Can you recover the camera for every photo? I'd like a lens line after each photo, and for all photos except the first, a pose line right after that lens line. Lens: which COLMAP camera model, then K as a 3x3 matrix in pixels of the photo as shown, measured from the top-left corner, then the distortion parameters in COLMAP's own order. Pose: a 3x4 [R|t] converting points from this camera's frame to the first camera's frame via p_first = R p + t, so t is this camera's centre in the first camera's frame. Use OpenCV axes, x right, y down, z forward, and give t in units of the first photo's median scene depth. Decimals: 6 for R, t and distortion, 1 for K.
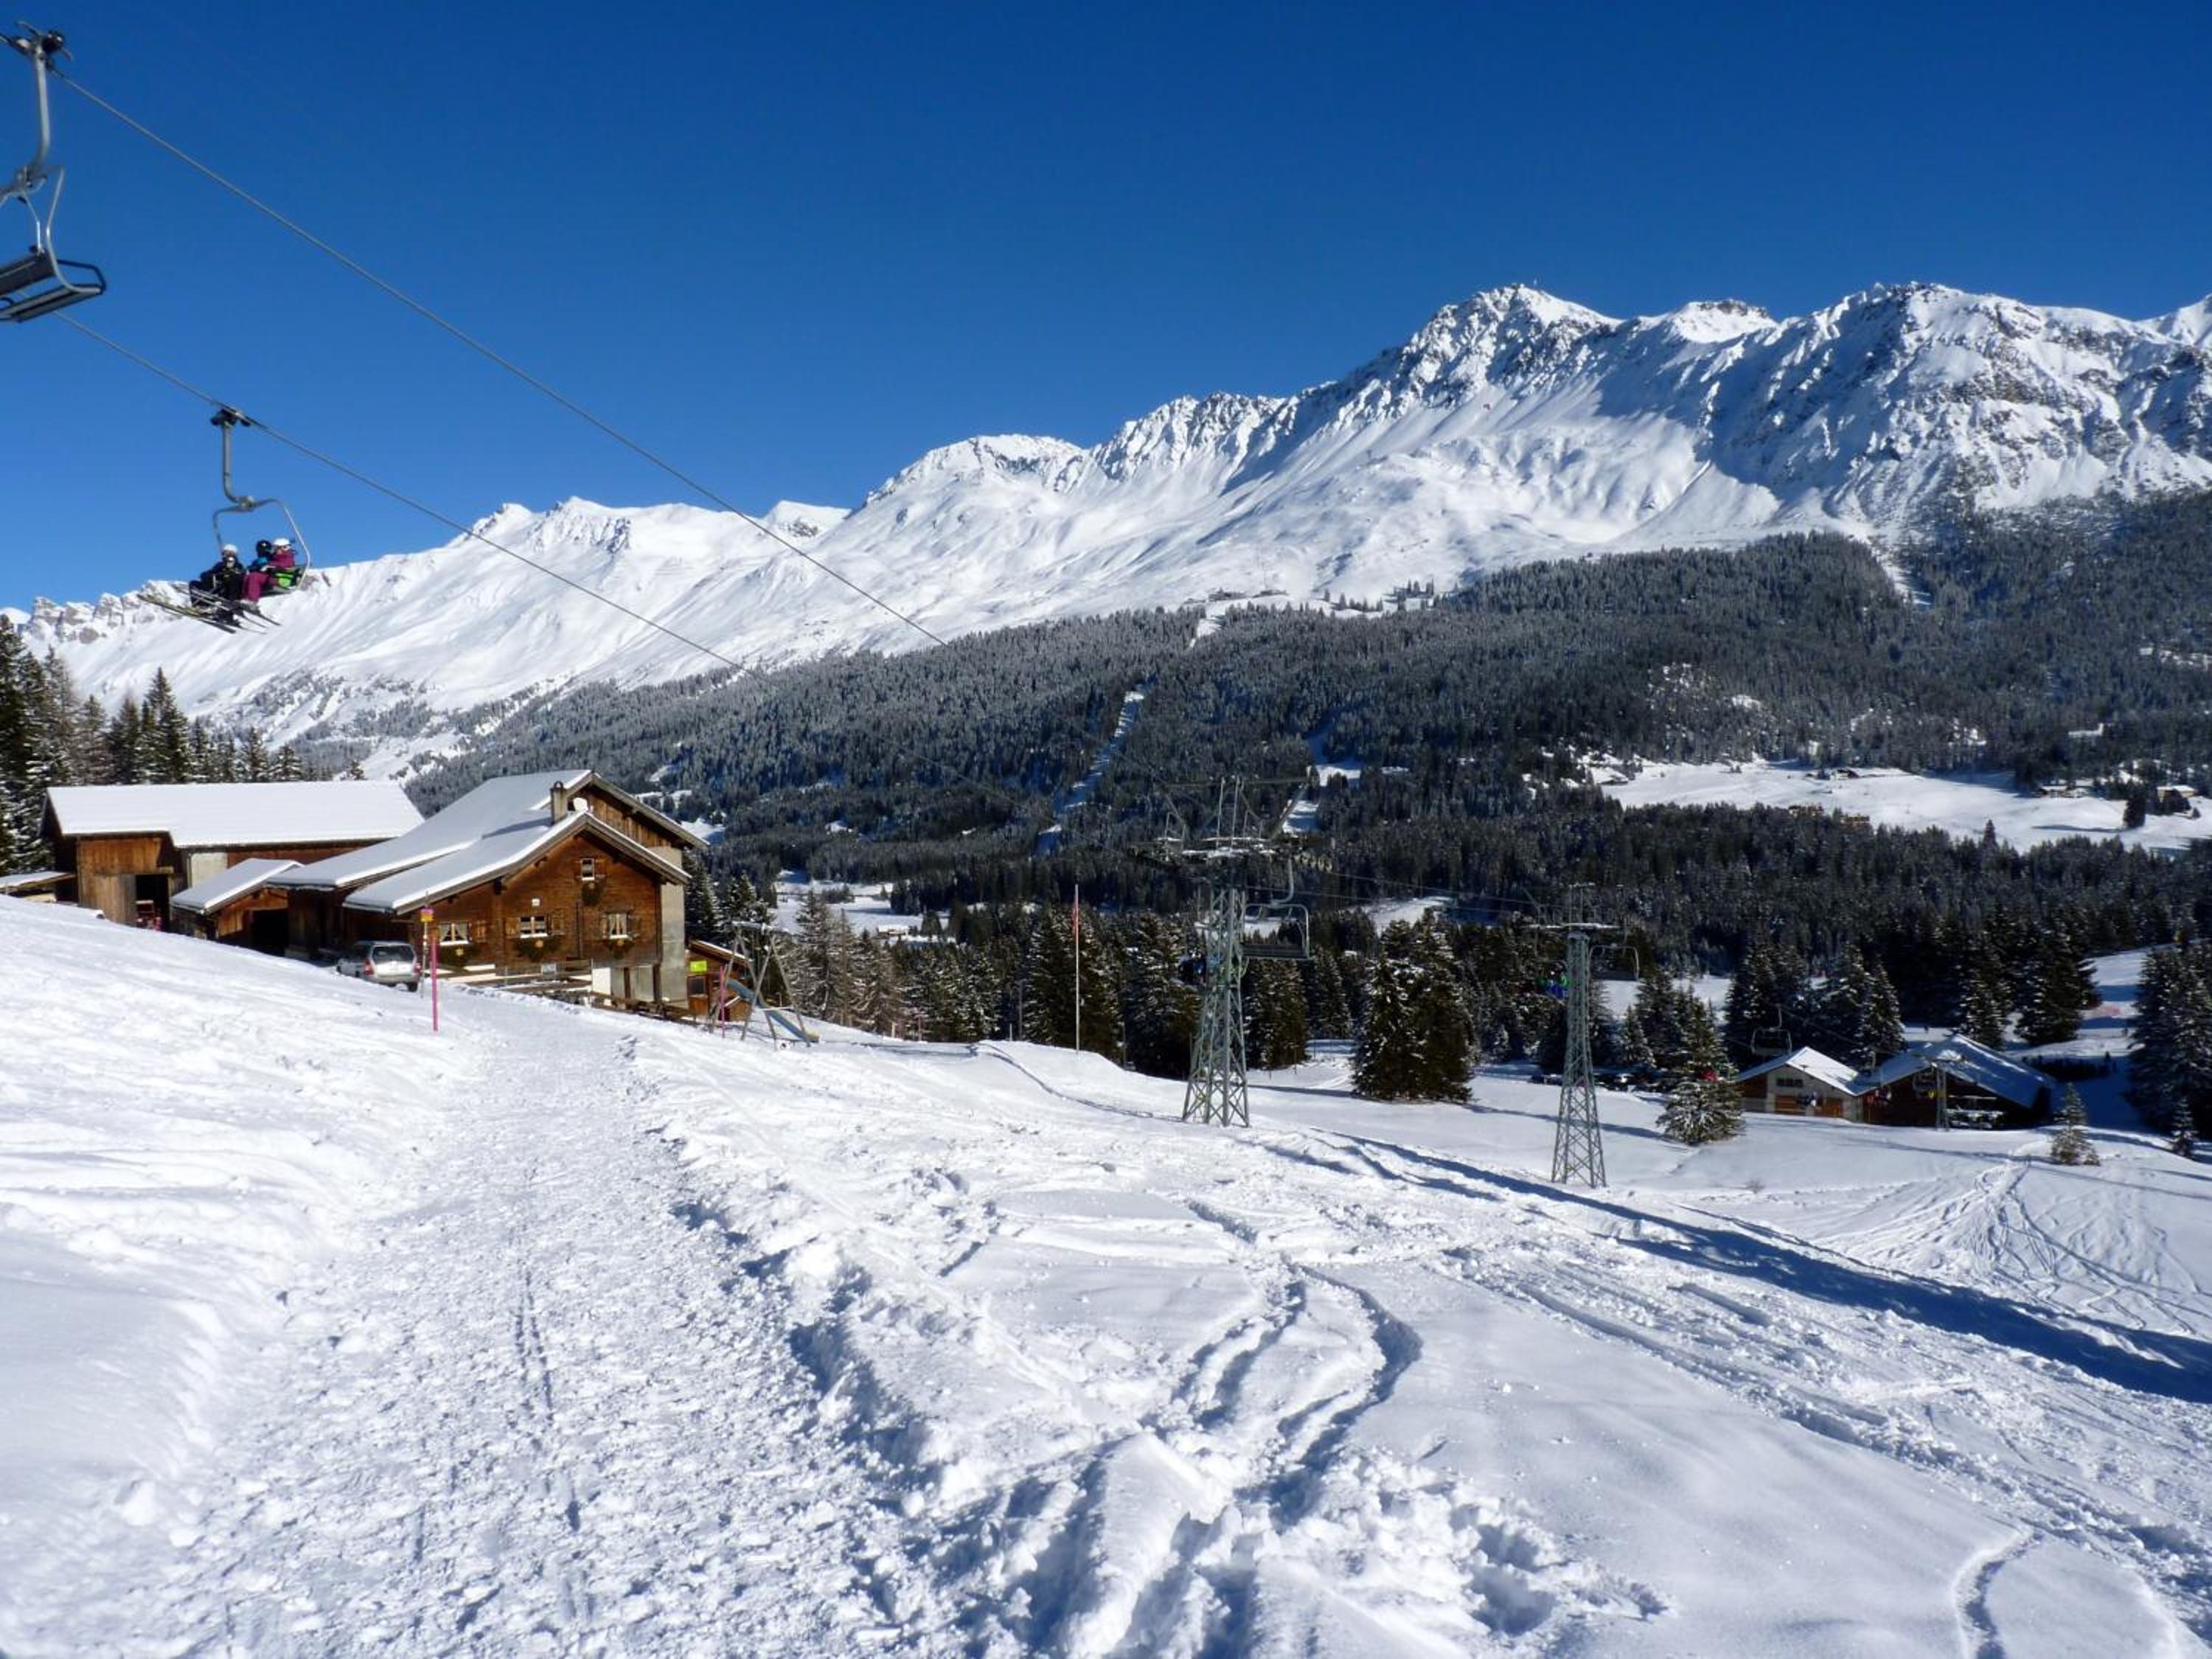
lens RADIAL K [[1782.0, 0, 1086.4], [0, 1782.0, 824.8], [0, 0, 1]] dist [-0.017852, 0.010840]
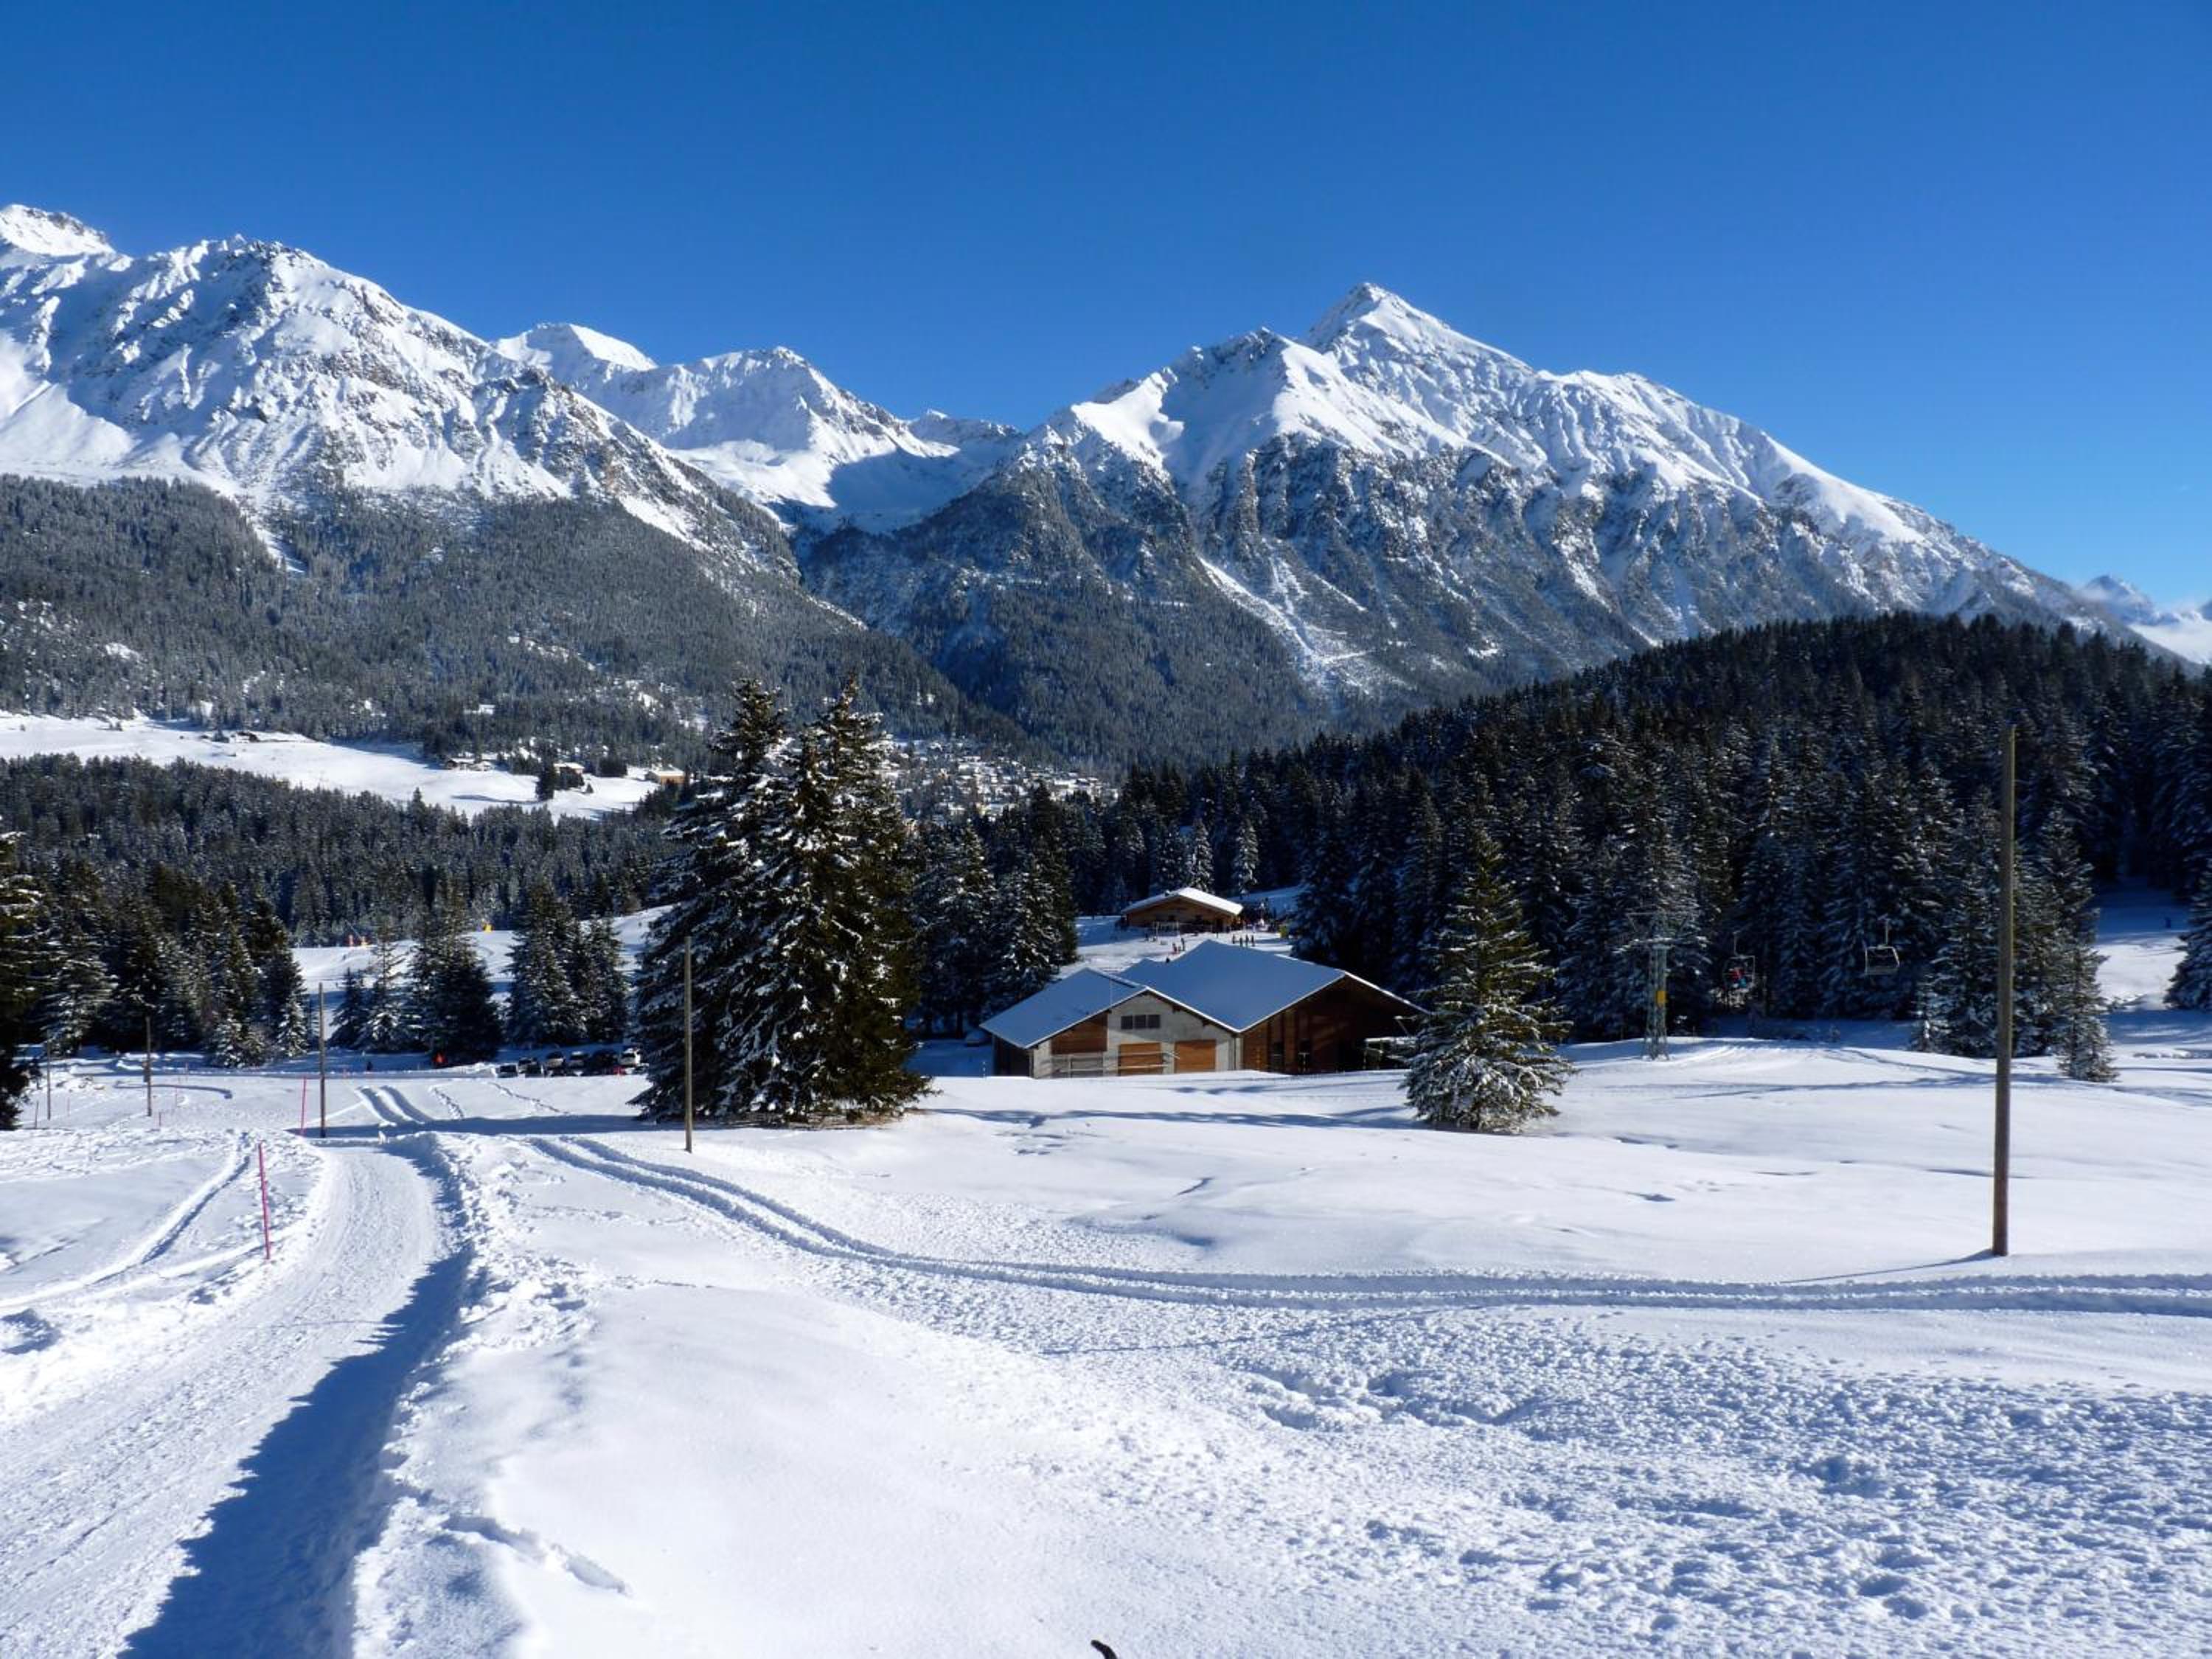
lens RADIAL K [[1782.0, 0, 1086.4], [0, 1782.0, 824.8], [0, 0, 1]] dist [-0.017852, 0.010840]
pose [[0.625566, 0.014059, 0.780044, -0.007659], [-0.018057, 0.999831, -0.003539, 0.006856], [-0.779962, -0.011871, 0.625714, 0.054389]]
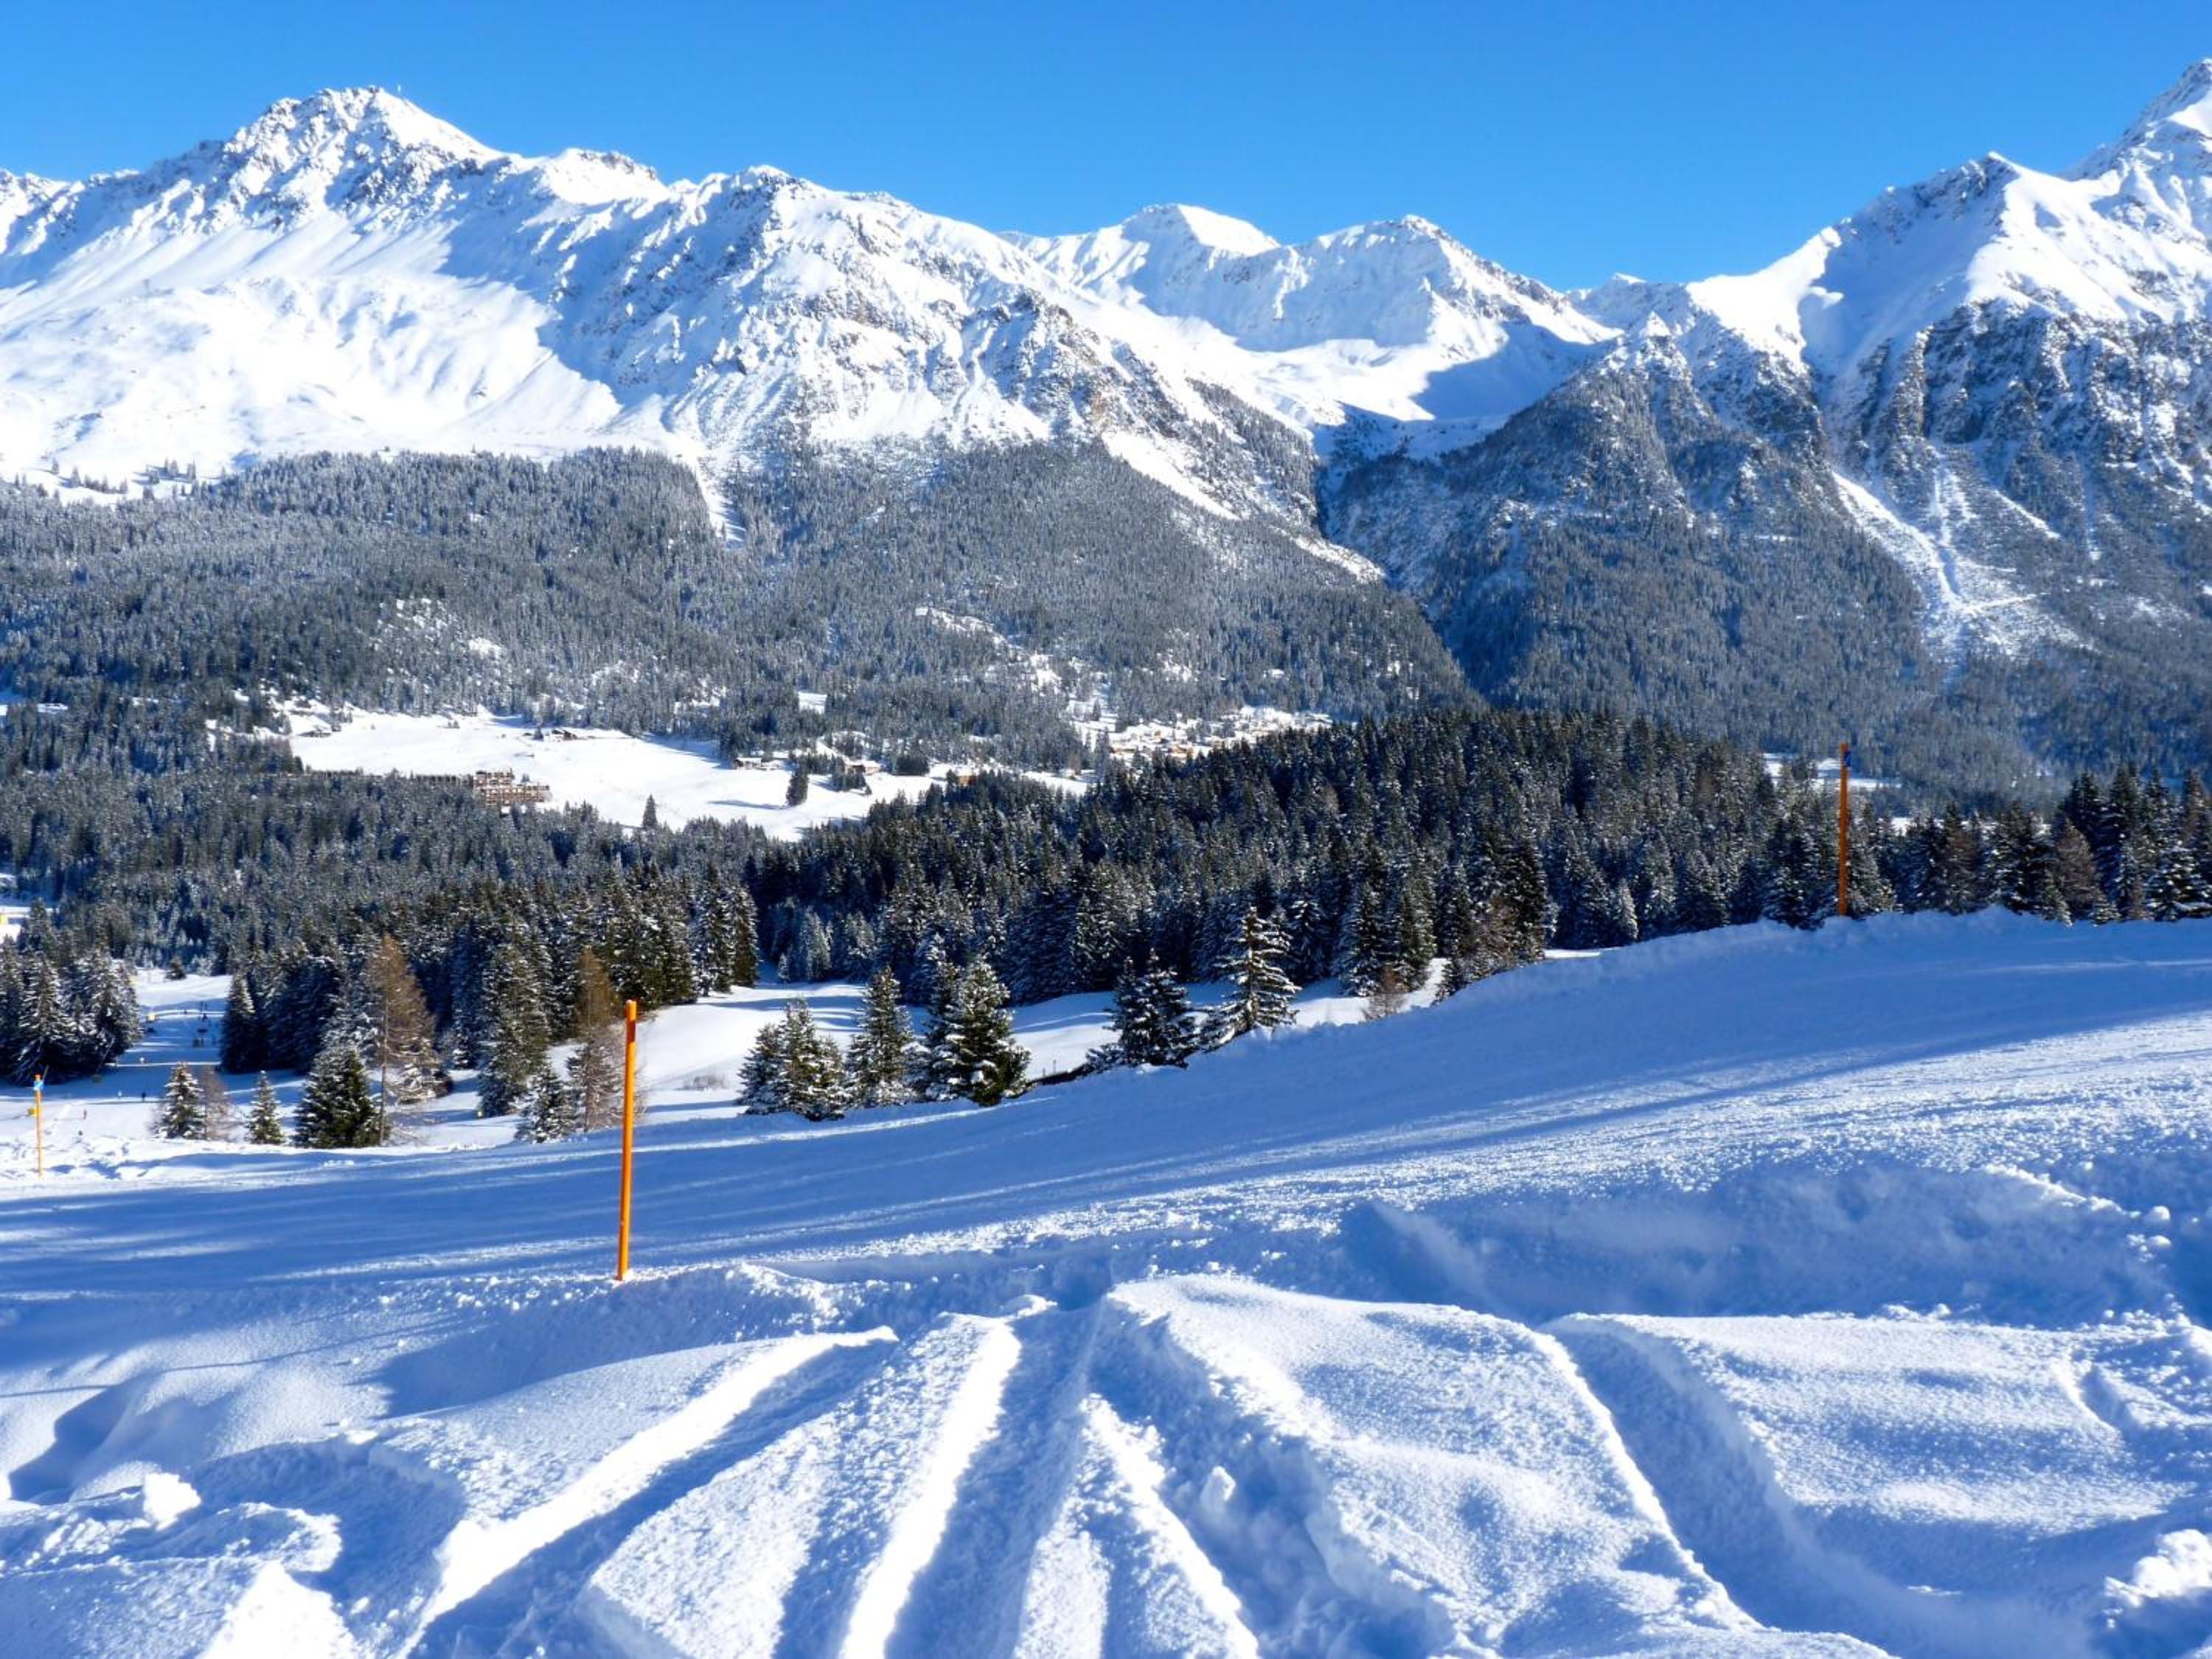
lens RADIAL K [[2258.7, 0, 1075.8], [0, 2258.7, 826.4], [0, 0, 1]] dist [-0.070122, 0.169926]
pose [[0.876838, 0.014736, 0.480560, 0.056901], [-0.033242, 0.998996, 0.030020, -0.014581], [-0.479635, -0.042298, 0.876448, -0.095799]]
